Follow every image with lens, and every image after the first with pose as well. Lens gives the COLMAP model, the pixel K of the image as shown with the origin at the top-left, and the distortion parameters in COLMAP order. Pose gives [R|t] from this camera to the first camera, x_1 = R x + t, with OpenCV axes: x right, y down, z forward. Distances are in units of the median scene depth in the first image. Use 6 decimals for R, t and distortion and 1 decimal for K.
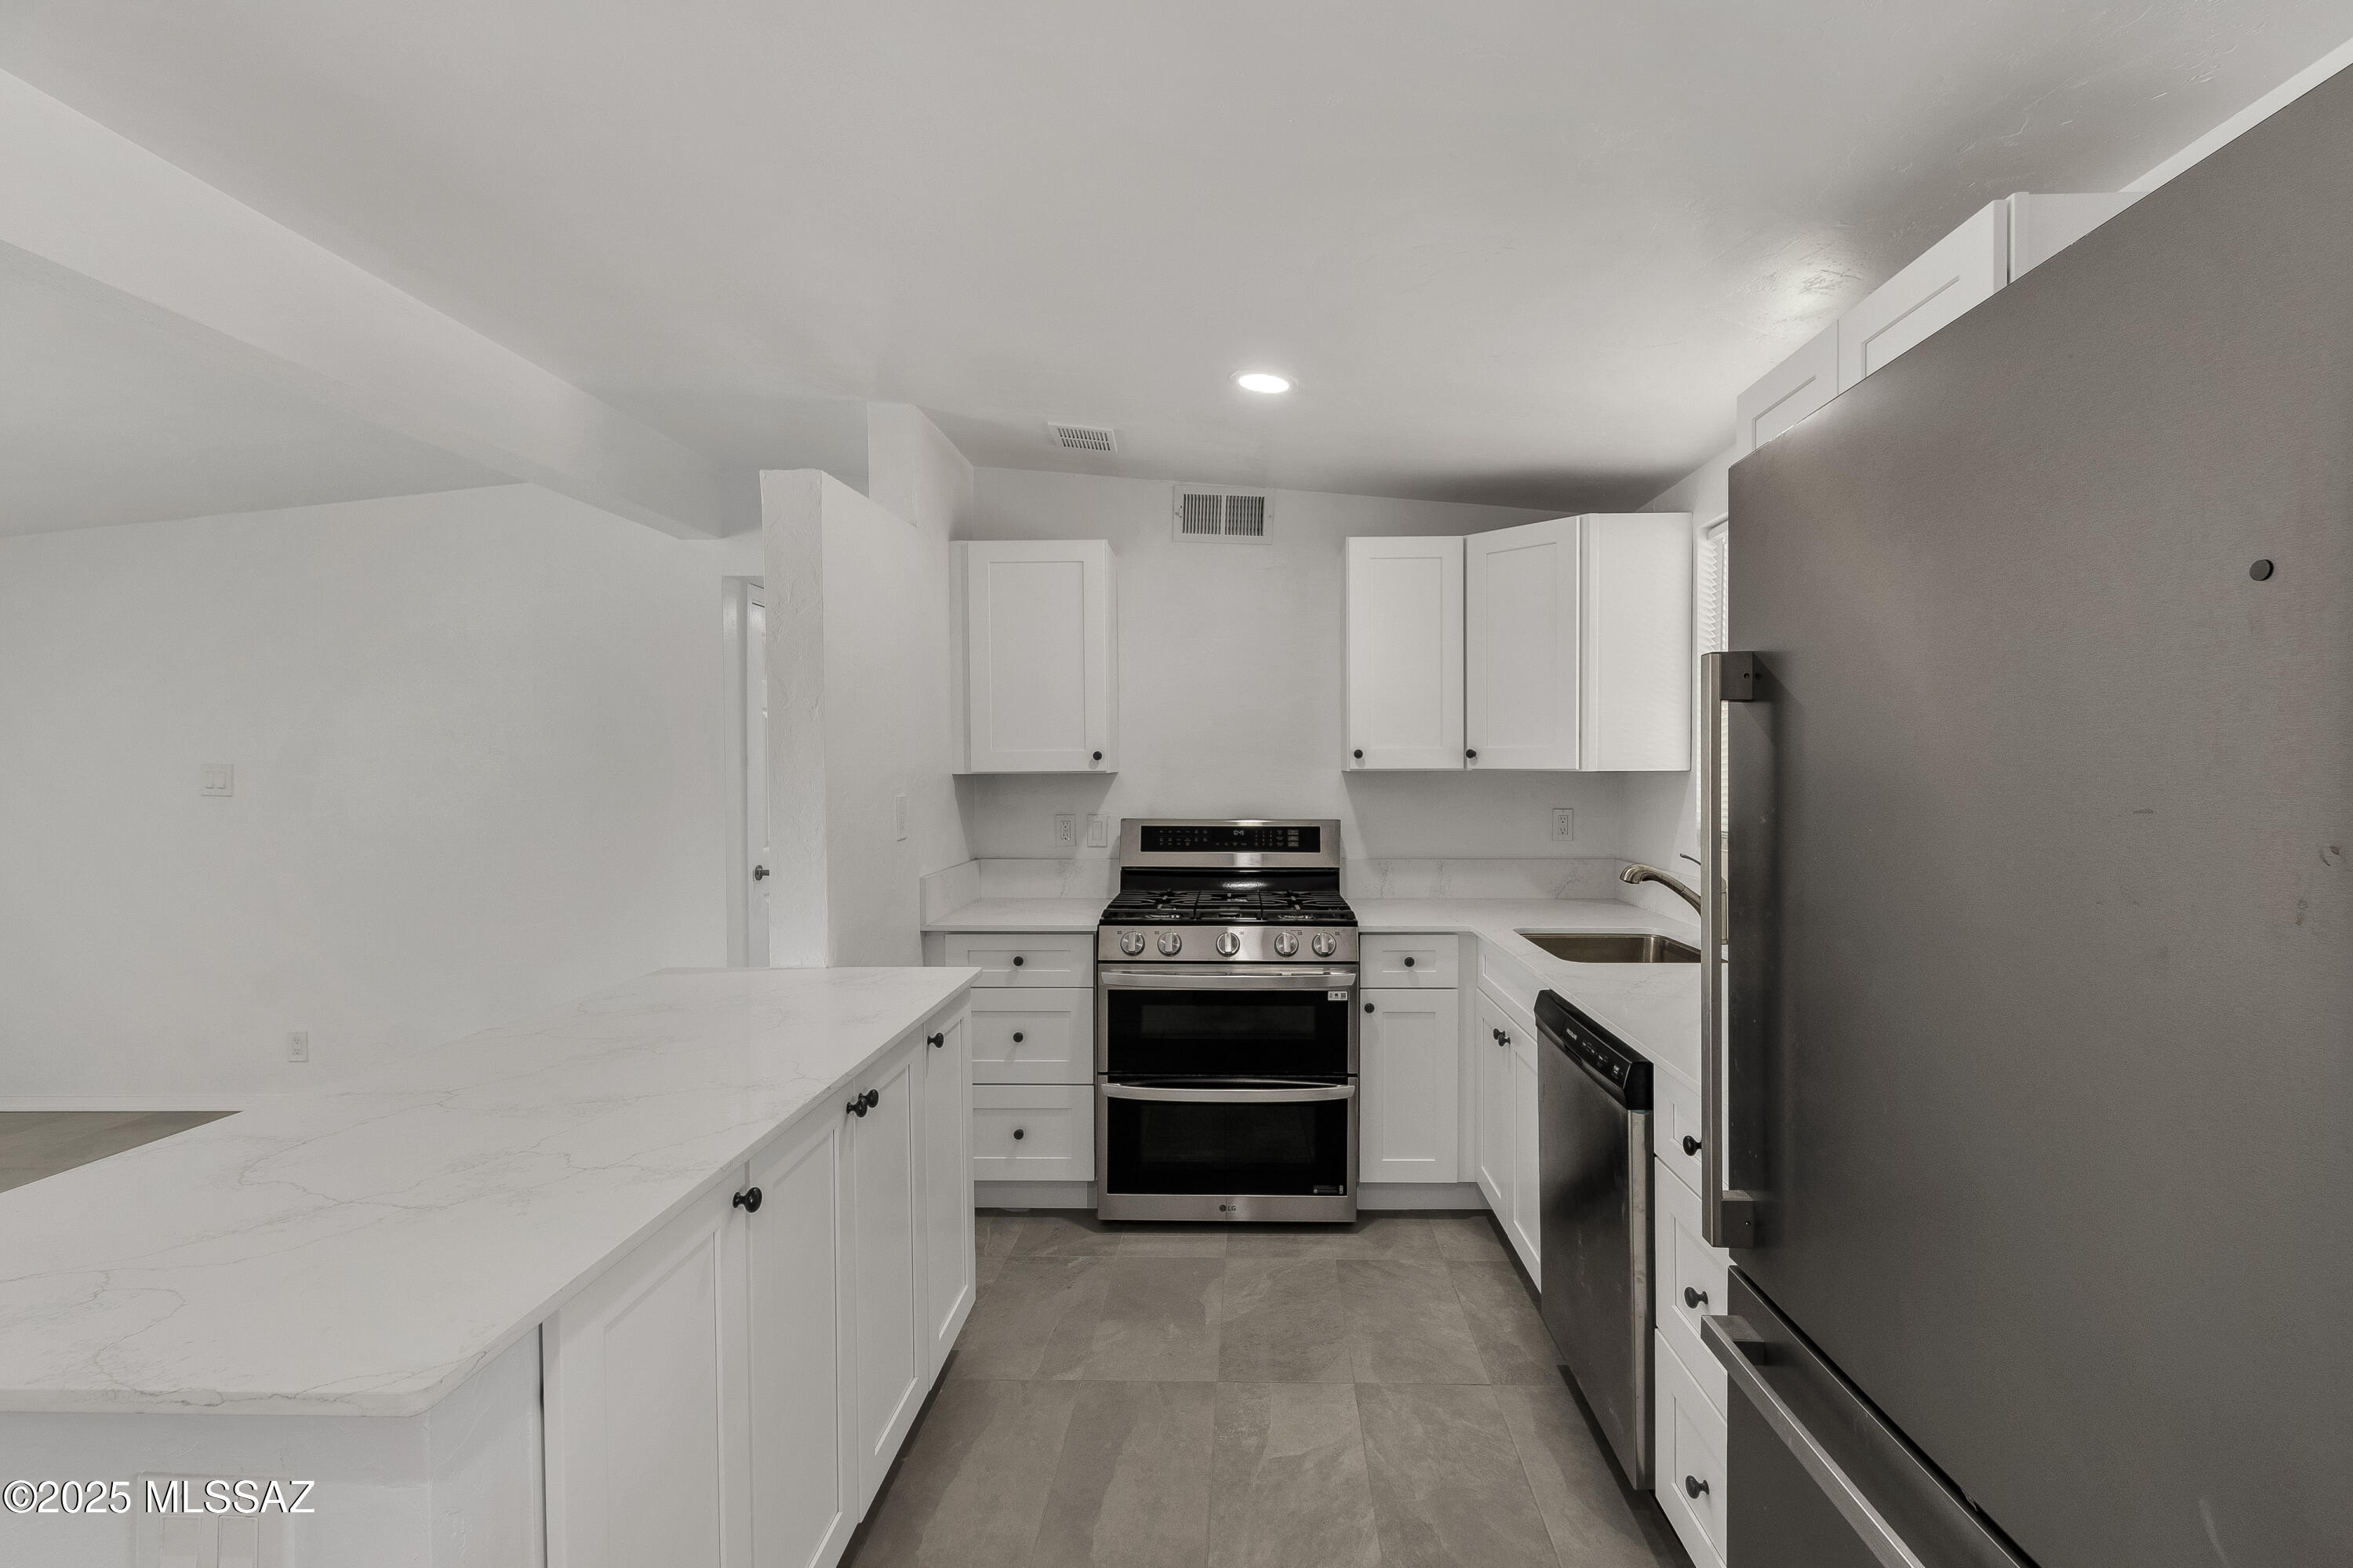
lens RADIAL K [[1087.2, 0, 1214.5], [0, 1087.2, 775.3], [0, 0, 1]] dist [0.000313, -0.001225]
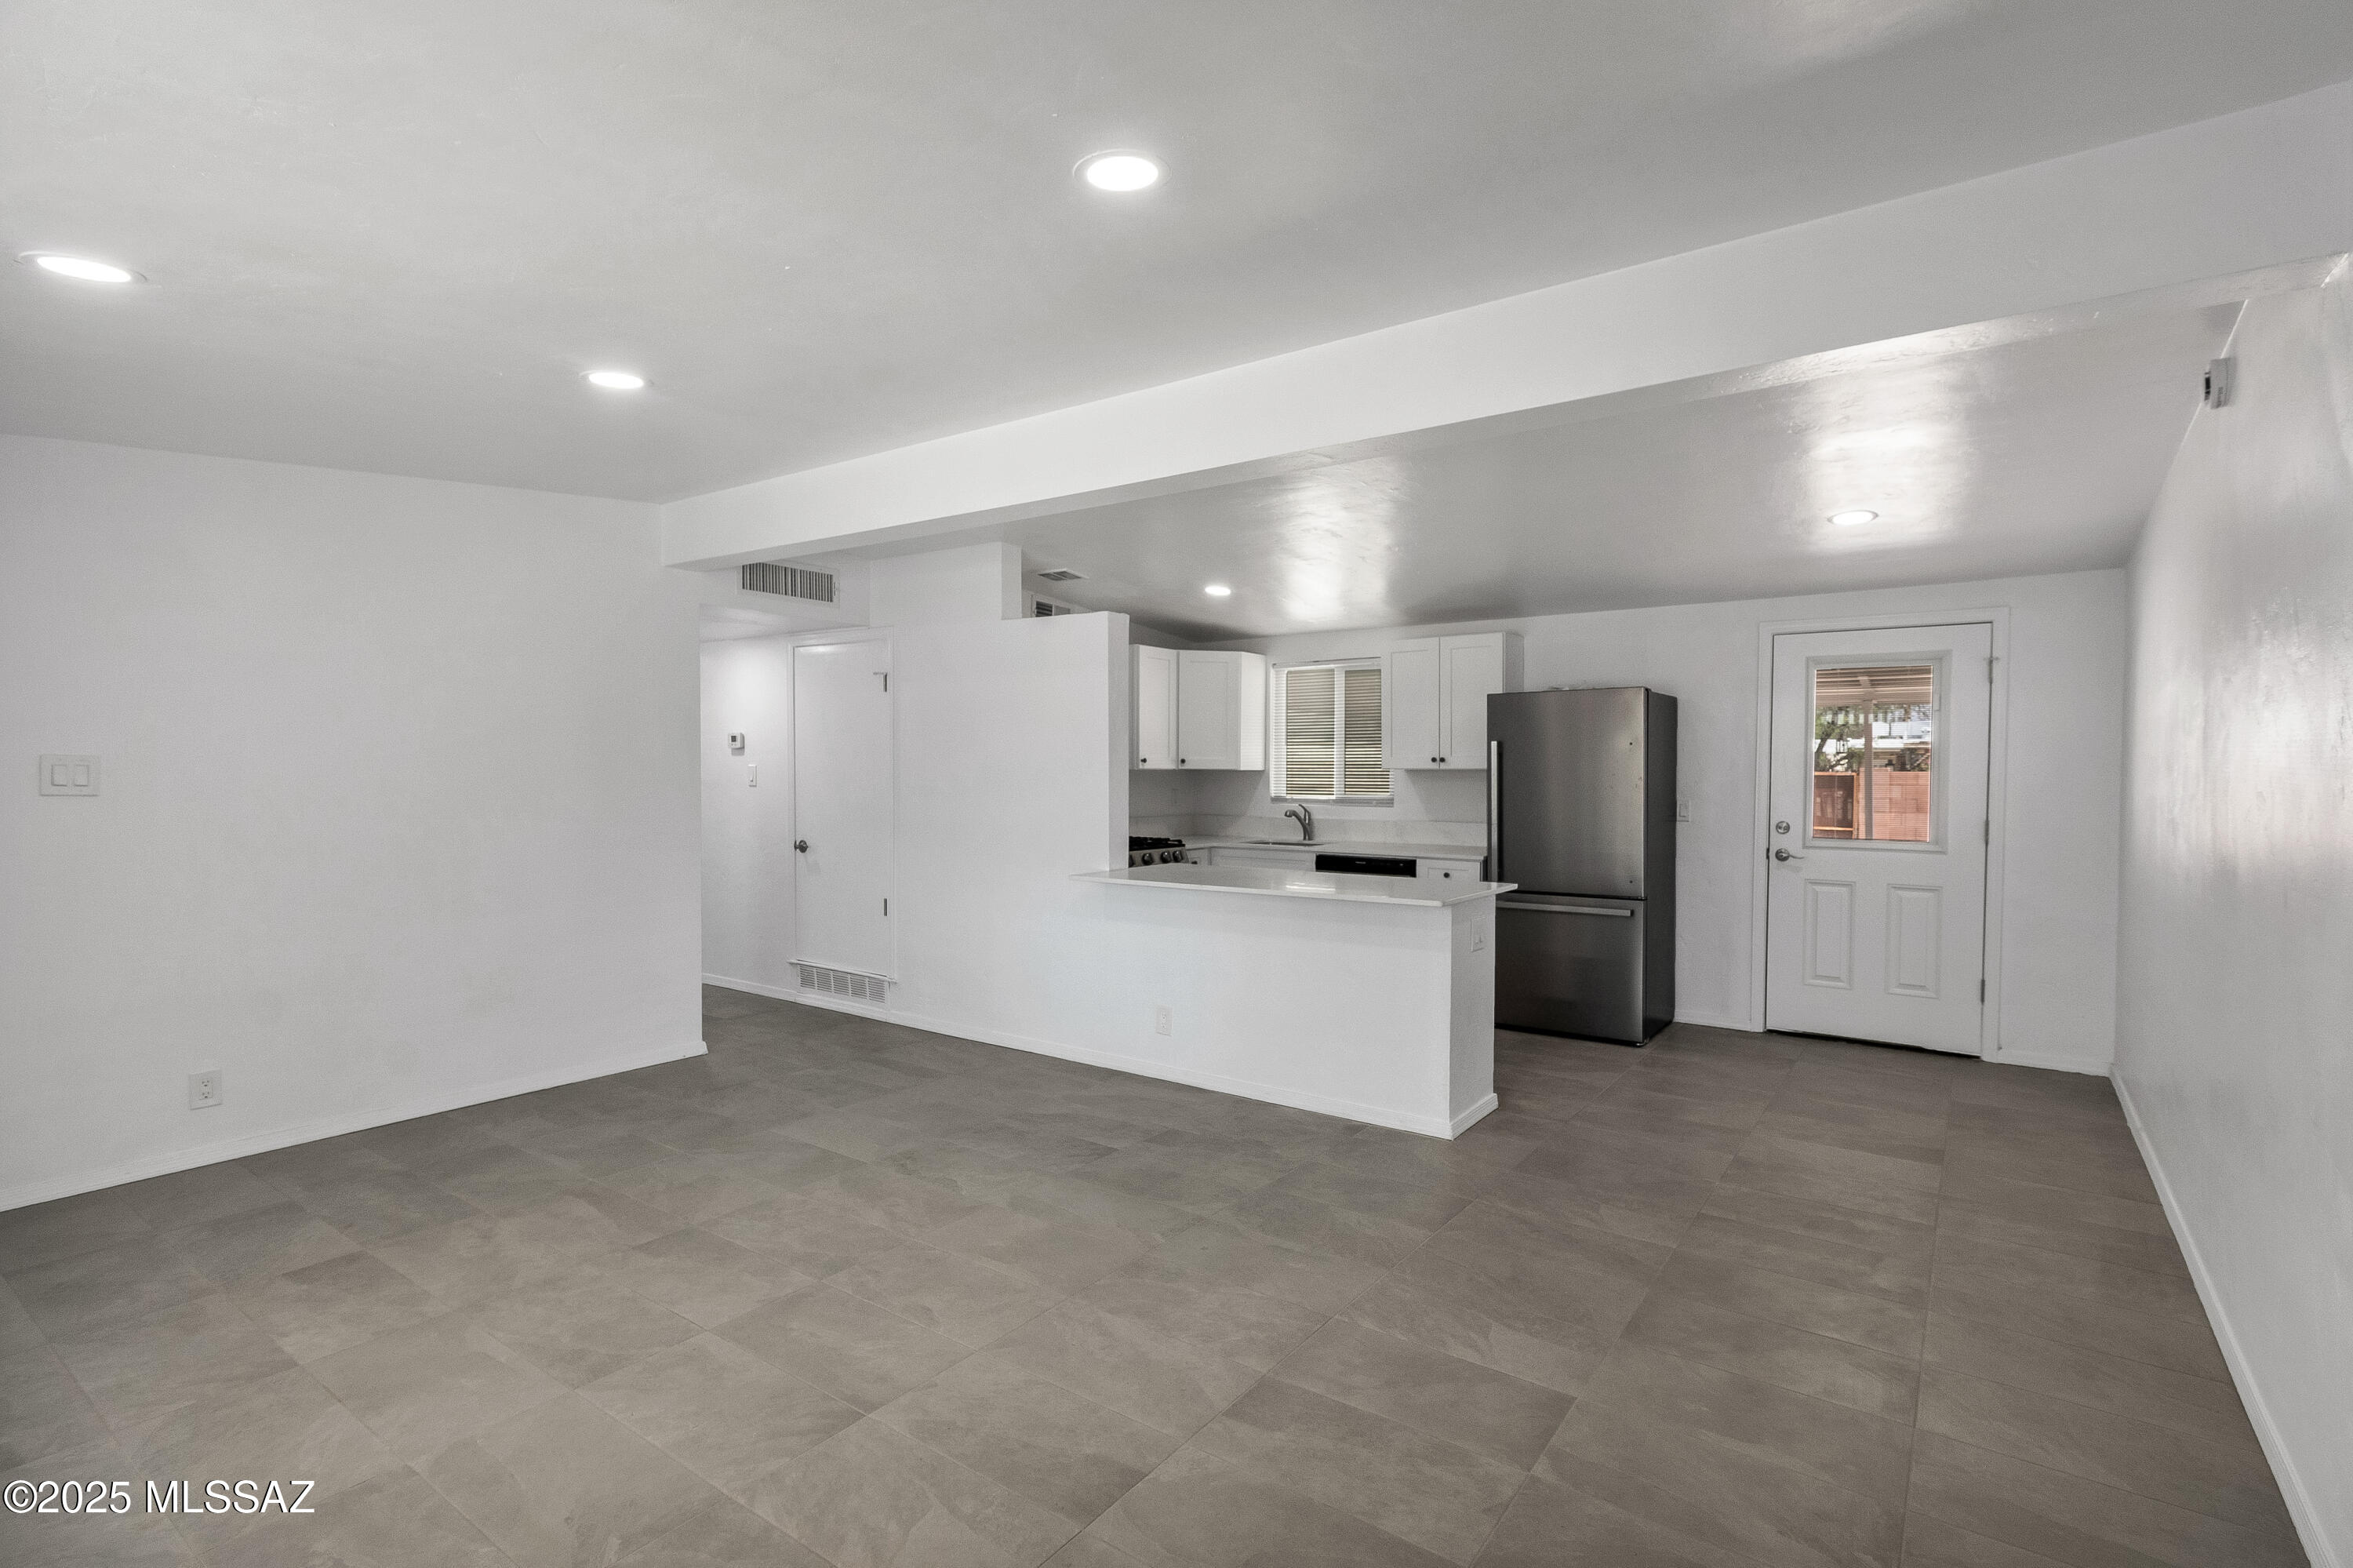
lens RADIAL K [[1087.2, 0, 1214.5], [0, 1087.2, 775.3], [0, 0, 1]] dist [0.000313, -0.001225]
pose [[0.562625, 0.000475, 0.826712, -1.286008], [0.005194, 0.999978, -0.004110, 0.013690], [-0.826696, 0.006606, 0.562611, -0.153345]]
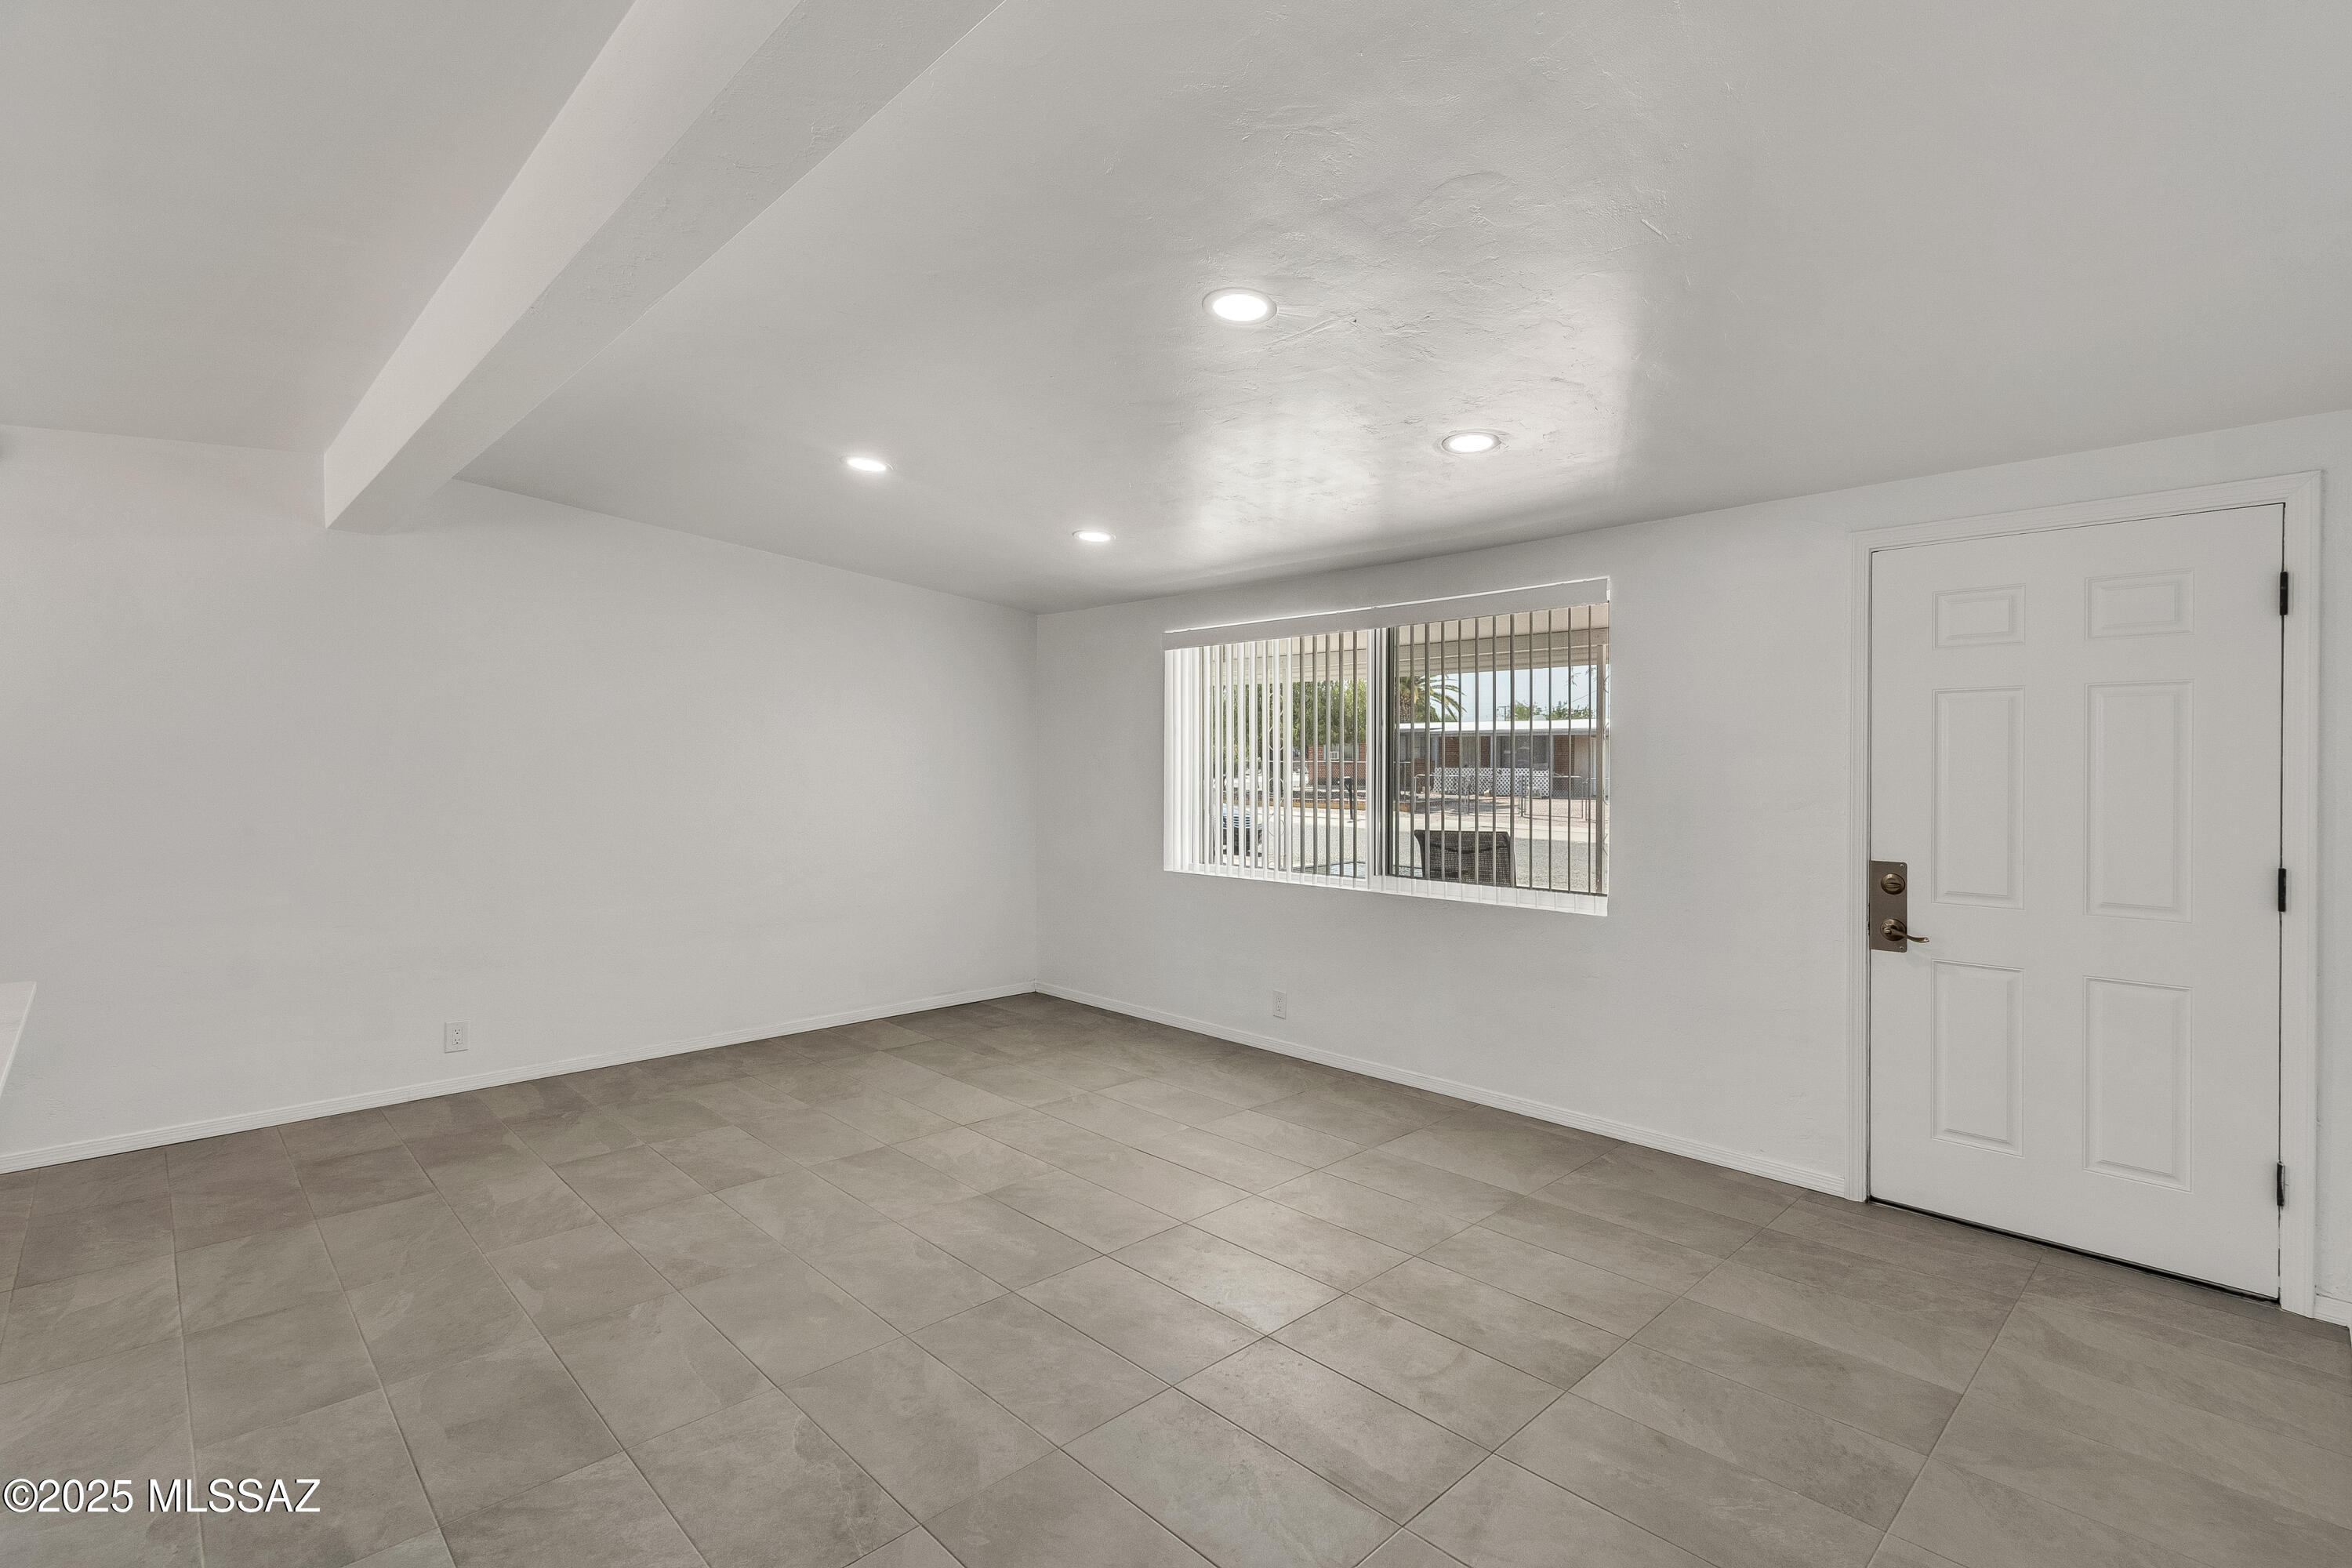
lens RADIAL K [[1086.7, 0, 1214.0], [0, 1086.7, 775.3], [0, 0, 1]] dist [0.000313, -0.001225]
pose [[-0.694379, 0.011186, -0.719523, -0.373135], [-0.011467, 0.999580, 0.026606, -0.012819], [0.719518, 0.026725, -0.693959, 1.117442]]
